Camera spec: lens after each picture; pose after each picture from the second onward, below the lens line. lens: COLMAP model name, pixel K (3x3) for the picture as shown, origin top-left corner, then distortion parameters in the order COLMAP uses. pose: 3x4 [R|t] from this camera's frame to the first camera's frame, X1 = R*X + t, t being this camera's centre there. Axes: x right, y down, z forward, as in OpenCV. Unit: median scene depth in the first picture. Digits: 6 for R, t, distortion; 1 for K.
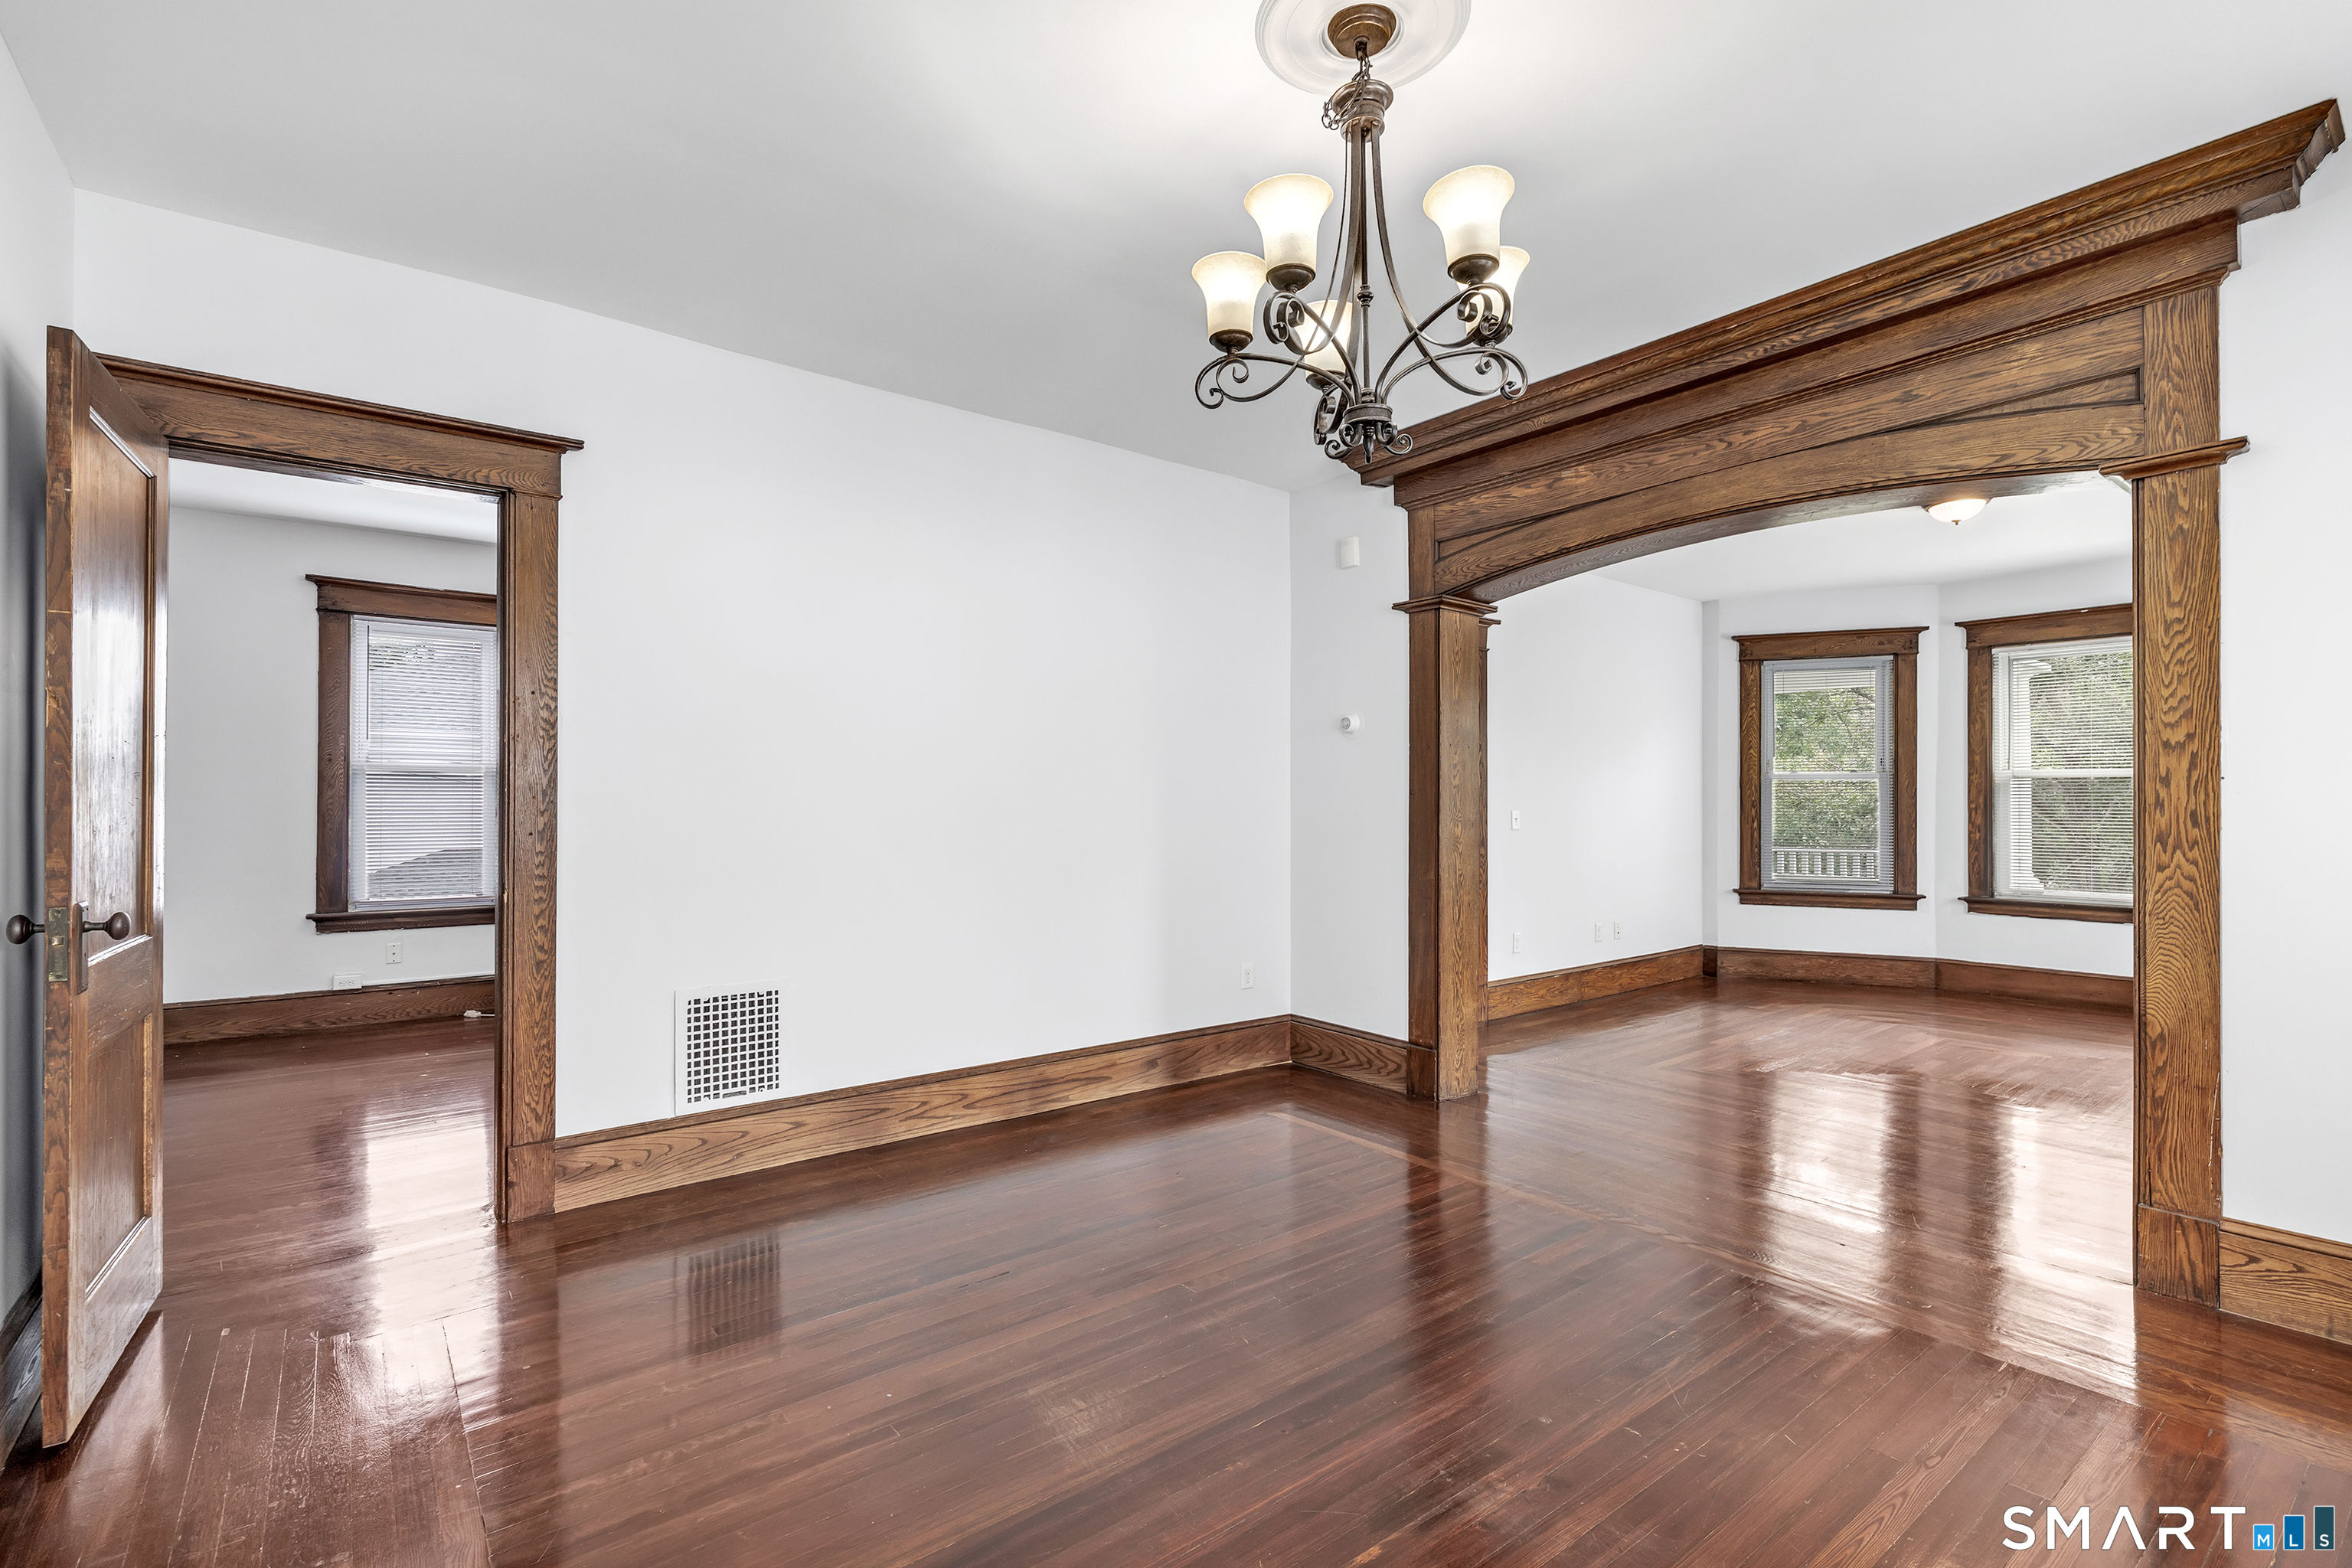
lens RADIAL K [[1056.5, 0, 1125.1], [0, 1056.5, 802.3], [0, 0, 1]] dist [-0.002546, 0.001548]
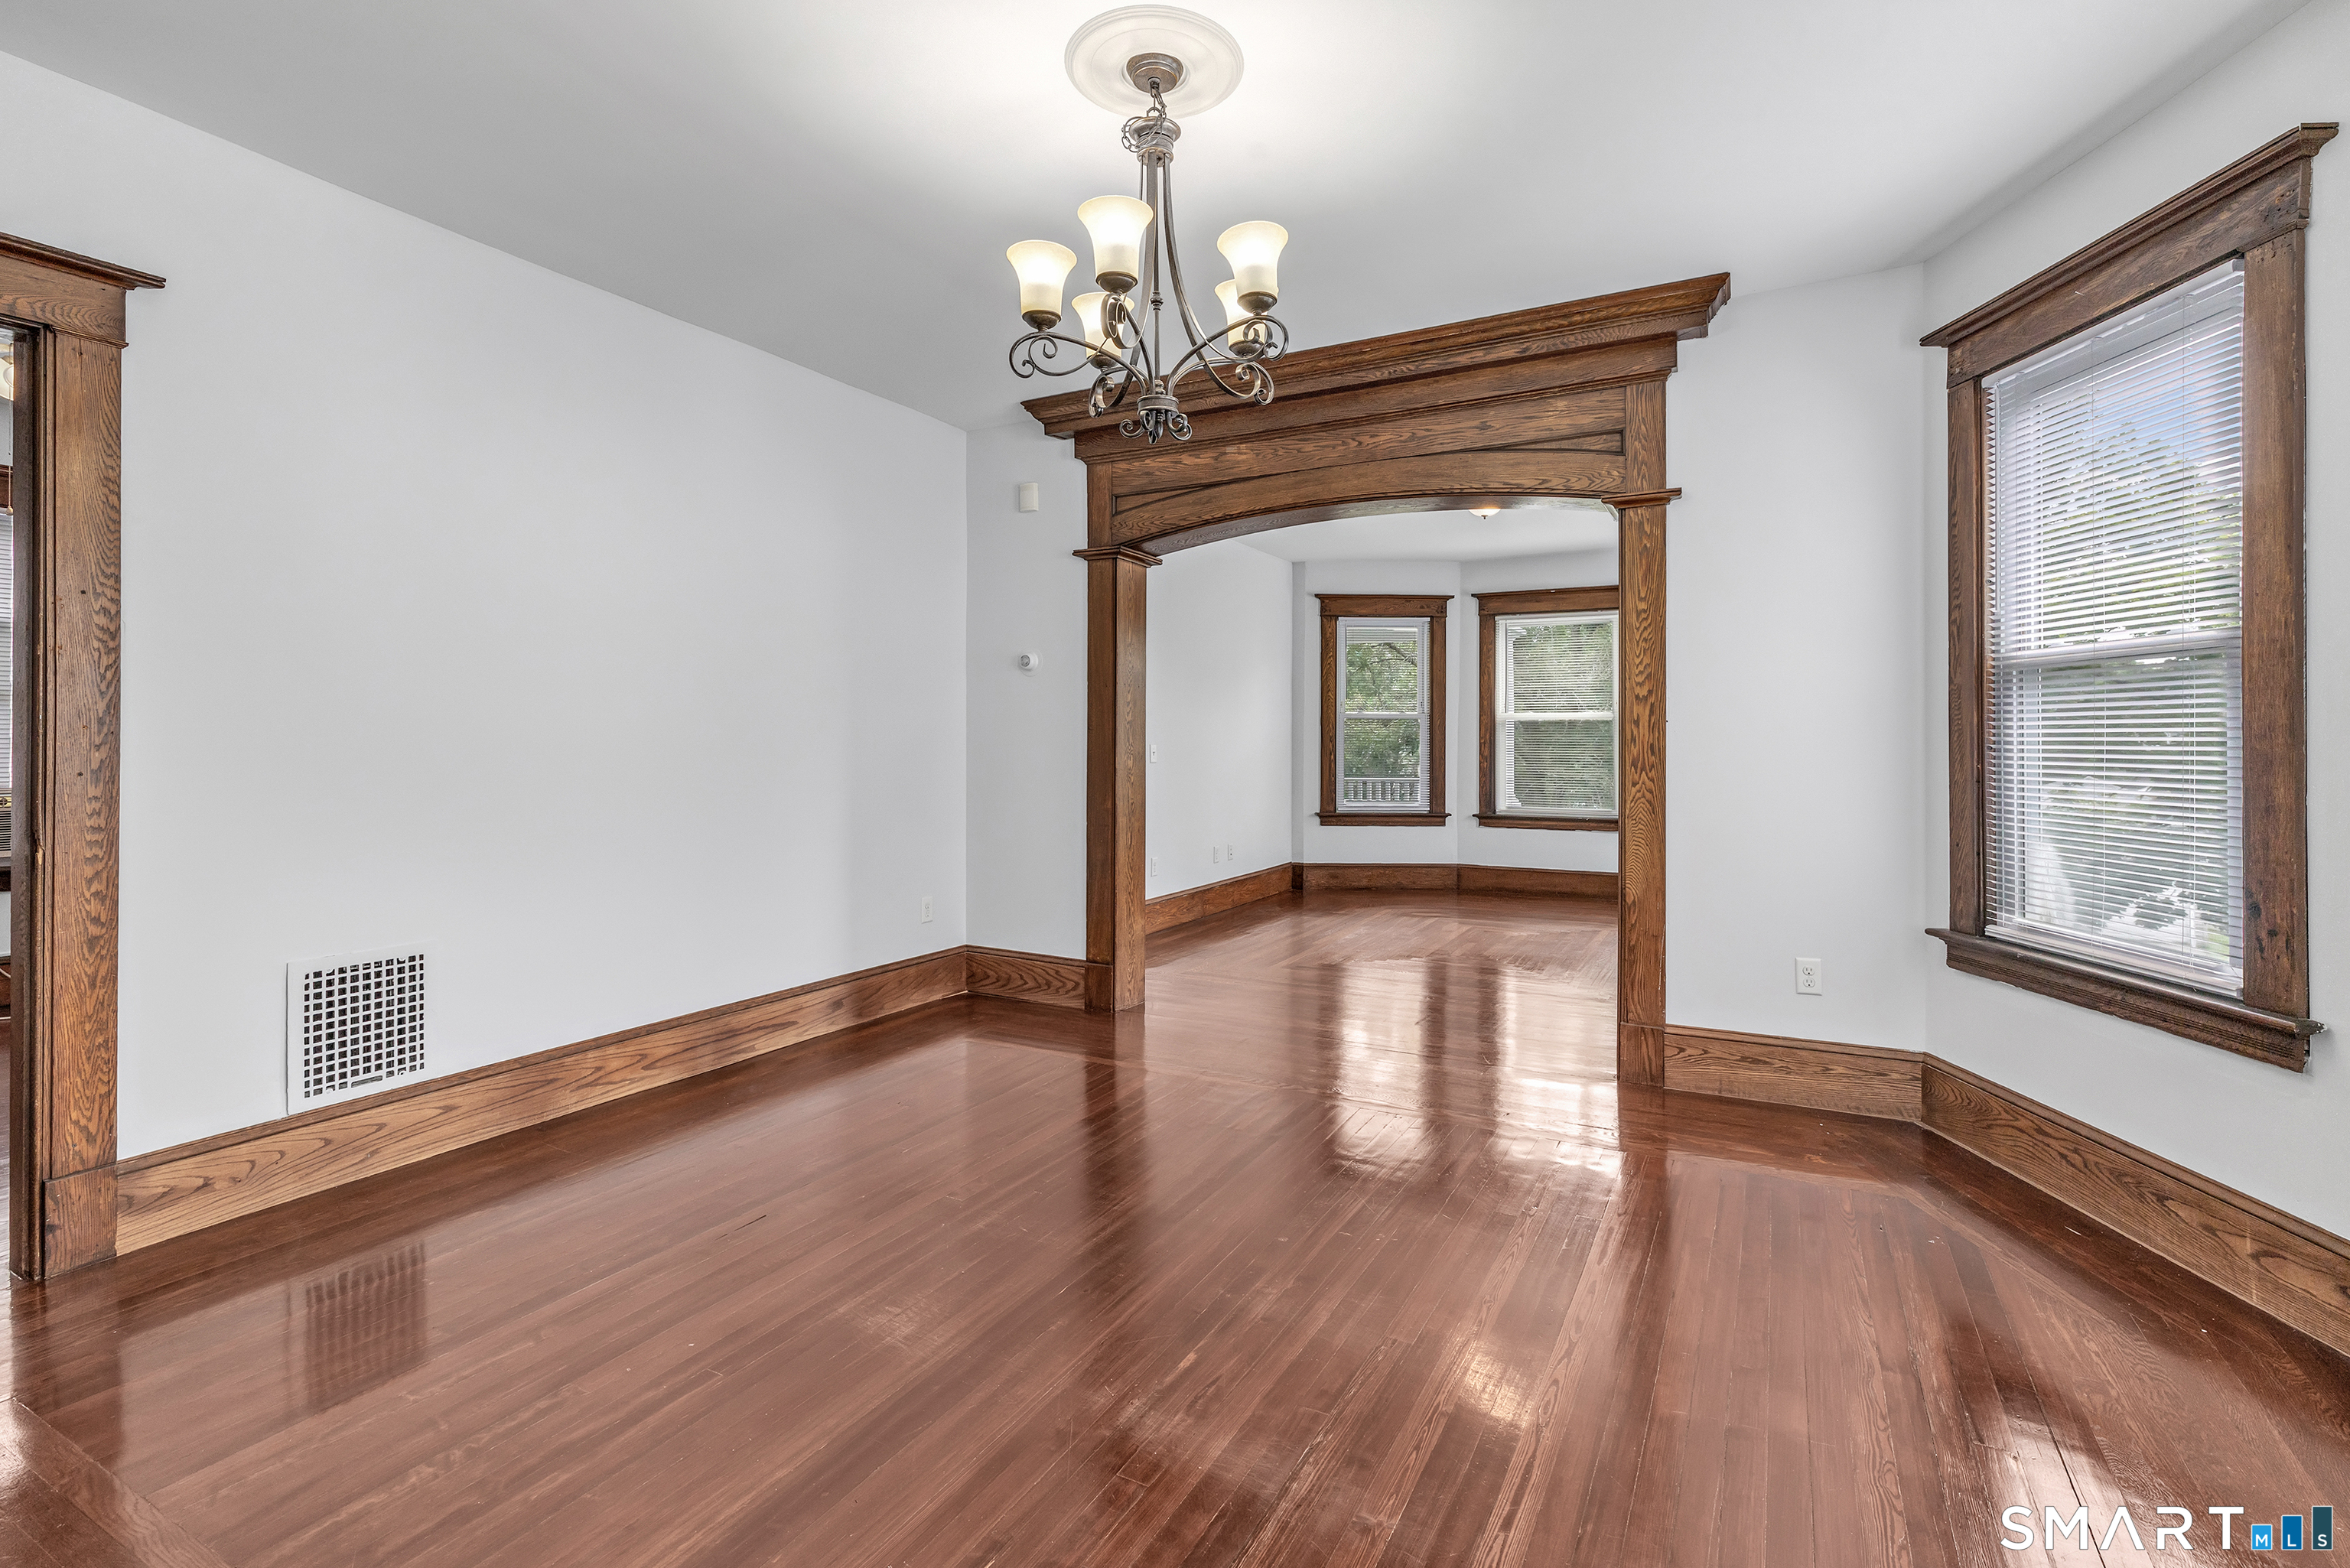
lens RADIAL K [[1055.6, 0, 1215.2], [0, 1055.6, 741.1], [0, 0, 1]] dist [-0.002546, 0.001548]
pose [[0.907687, 0.000928, 0.419647, -0.109701], [-0.002521, 0.999992, 0.003242, 0.000951], [-0.419641, -0.004001, 0.907682, -0.045794]]
